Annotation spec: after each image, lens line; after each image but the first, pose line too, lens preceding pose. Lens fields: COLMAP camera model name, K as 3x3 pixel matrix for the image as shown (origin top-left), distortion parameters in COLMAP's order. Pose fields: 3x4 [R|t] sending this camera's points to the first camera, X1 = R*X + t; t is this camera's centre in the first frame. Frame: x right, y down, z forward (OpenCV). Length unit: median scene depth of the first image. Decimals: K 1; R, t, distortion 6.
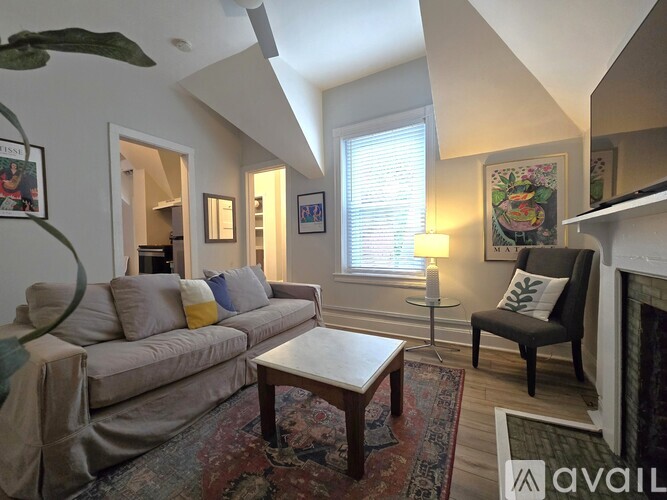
lens RADIAL K [[274.9, 0, 330.5], [0, 274.9, 249.8], [0, 0, 1]] dist [-0.001892, 0.001768]
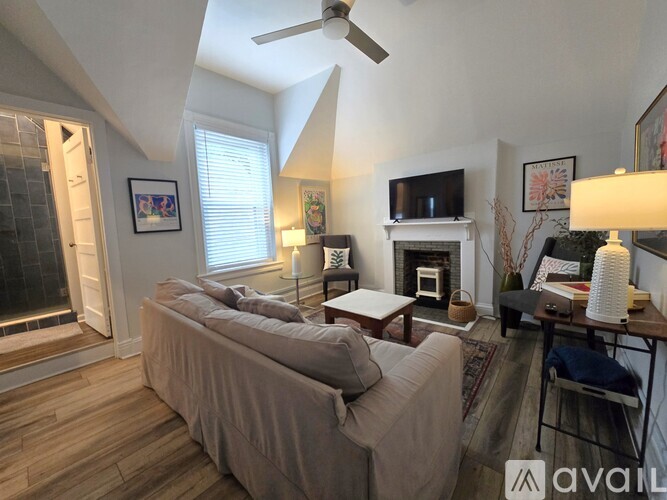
lens RADIAL K [[274.9, 0, 329.7], [0, 274.9, 244.5], [0, 0, 1]] dist [-0.001892, 0.001768]
pose [[0.189248, -0.082864, 0.978427, -1.046723], [0.060114, 0.995542, 0.072687, -0.075181], [-0.980087, 0.045061, 0.193386, 0.552732]]
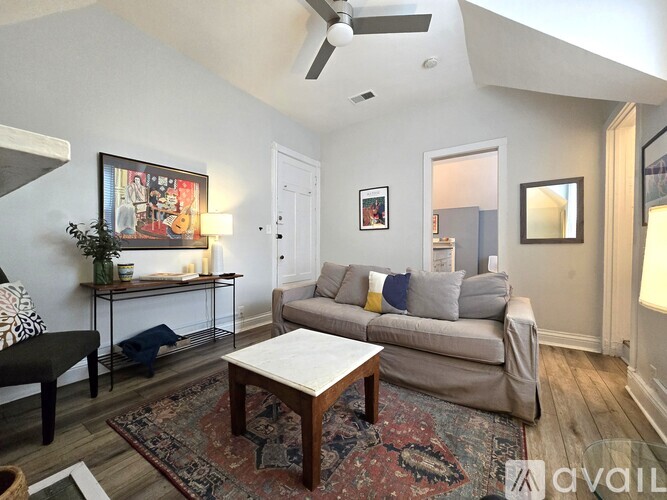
lens RADIAL K [[274.9, 0, 332.1], [0, 274.9, 248.6], [0, 0, 1]] dist [-0.001892, 0.001768]
pose [[-0.067703, 0.026503, -0.997353, 0.614506], [-0.027103, 0.999229, 0.028393, -0.025494], [0.997337, 0.028954, -0.066933, 0.712735]]
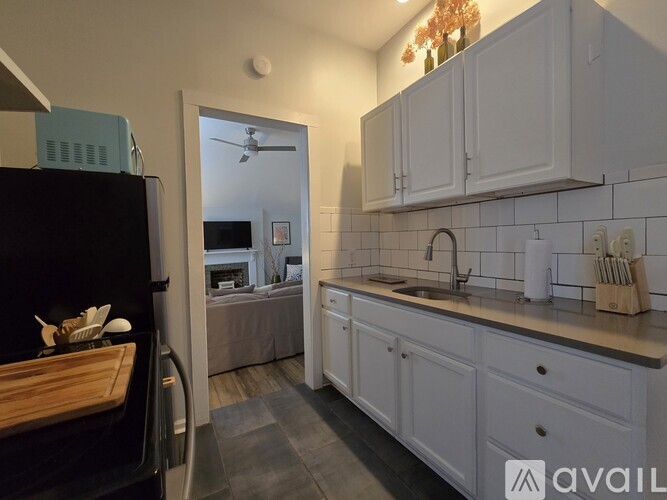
lens RADIAL K [[274.9, 0, 333.7], [0, 274.9, 247.9], [0, 0, 1]] dist [-0.001892, 0.001768]
pose [[-0.871930, 0.026204, 0.488929, -1.371106], [0.055076, 0.997478, 0.044760, -0.134554], [-0.486523, 0.065956, -0.871174, 1.816484]]
